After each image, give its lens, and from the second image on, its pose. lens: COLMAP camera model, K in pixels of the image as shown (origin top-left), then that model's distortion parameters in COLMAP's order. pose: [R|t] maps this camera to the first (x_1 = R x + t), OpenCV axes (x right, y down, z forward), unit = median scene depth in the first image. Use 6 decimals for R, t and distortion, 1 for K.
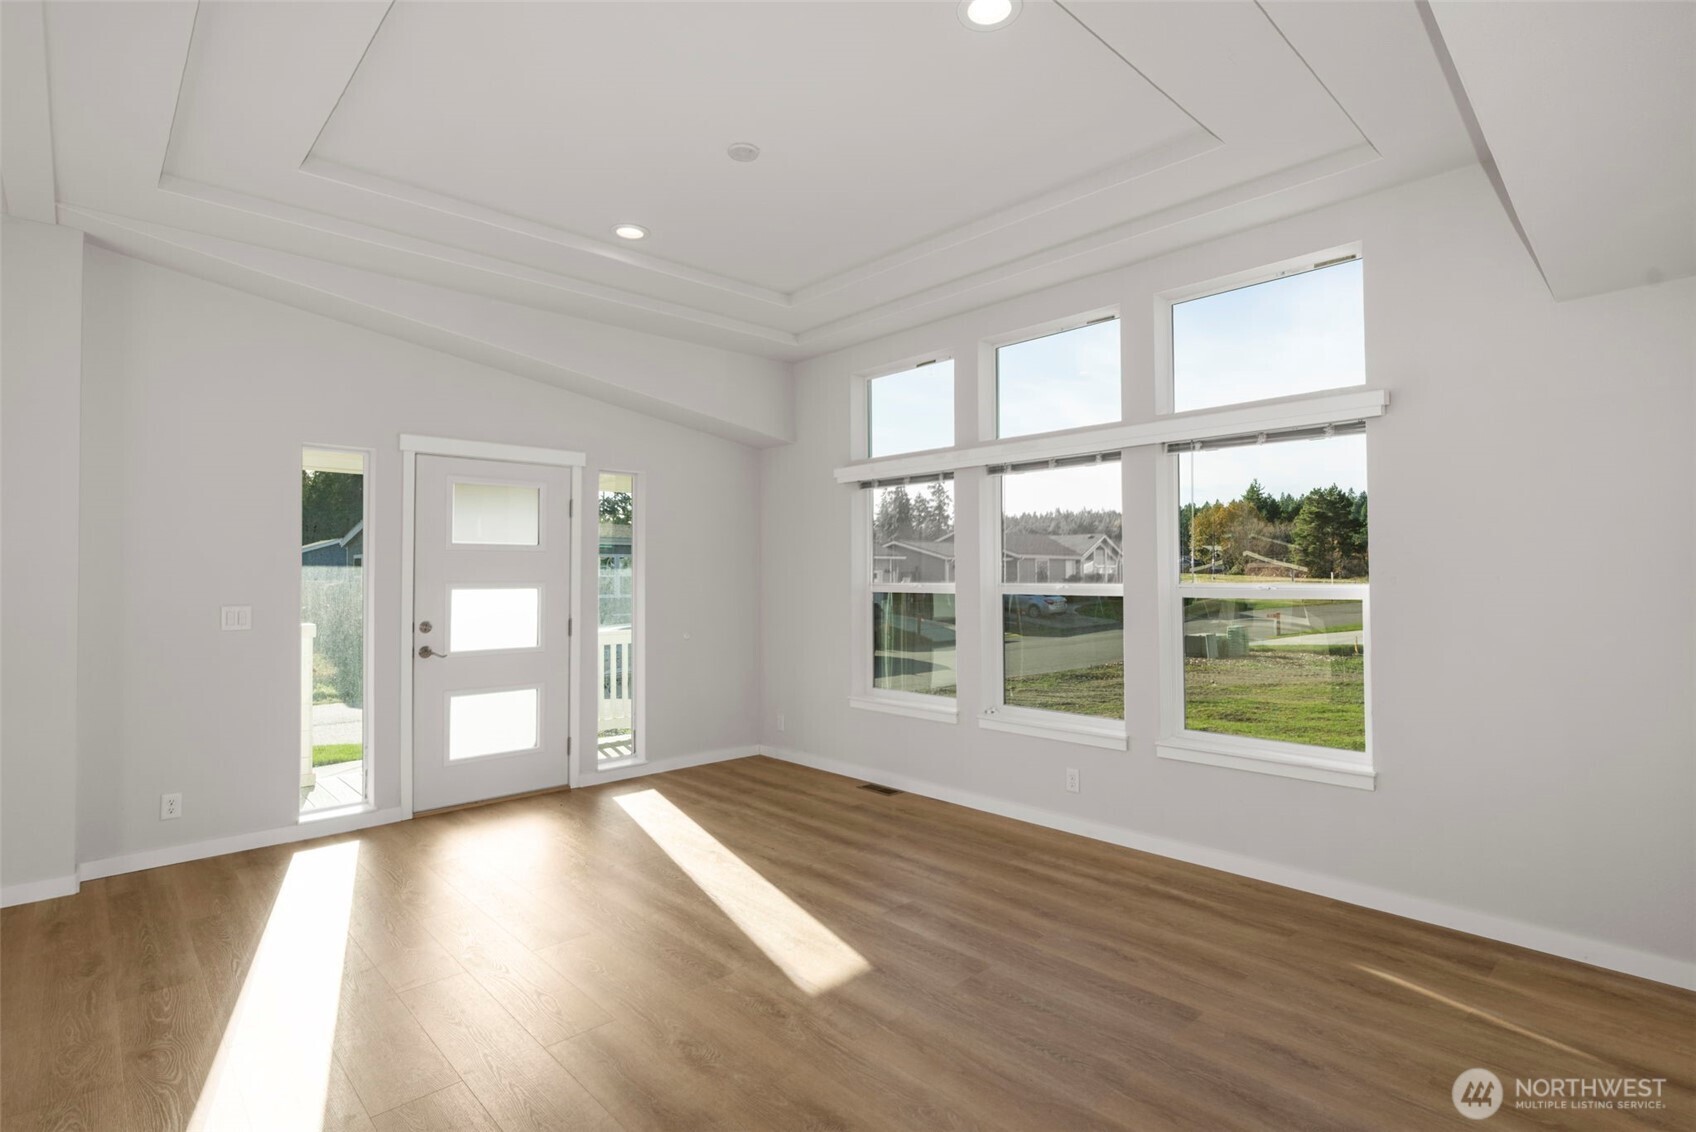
lens RADIAL K [[814.8, 0, 848.0], [0, 814.8, 566.0], [0, 0, 1]] dist [-0.004589, -0.000317]
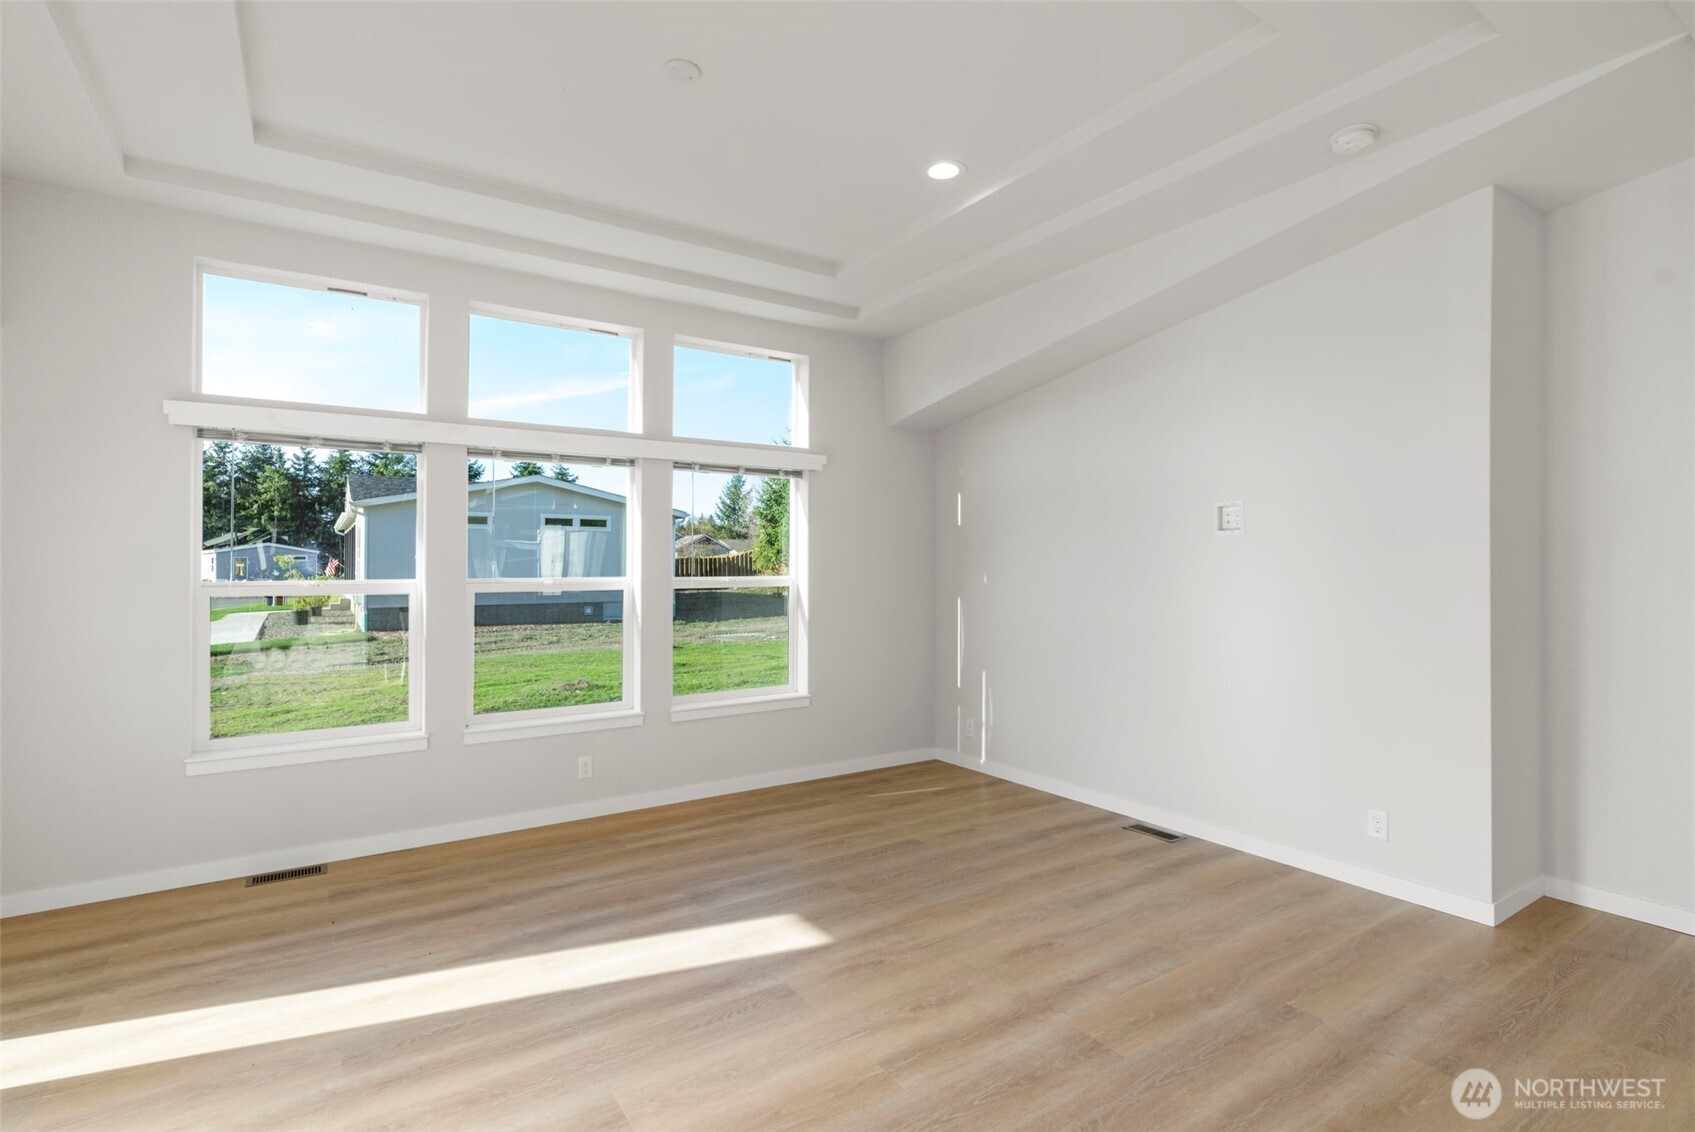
lens RADIAL K [[814.3, 0, 847.5], [0, 814.3, 566.0], [0, 0, 1]] dist [-0.004589, -0.000317]
pose [[0.178480, 0.004123, 0.983935, -0.810105], [-0.011082, 0.999936, -0.002179, 0.004761], [-0.983881, -0.010515, 0.178515, 0.572839]]
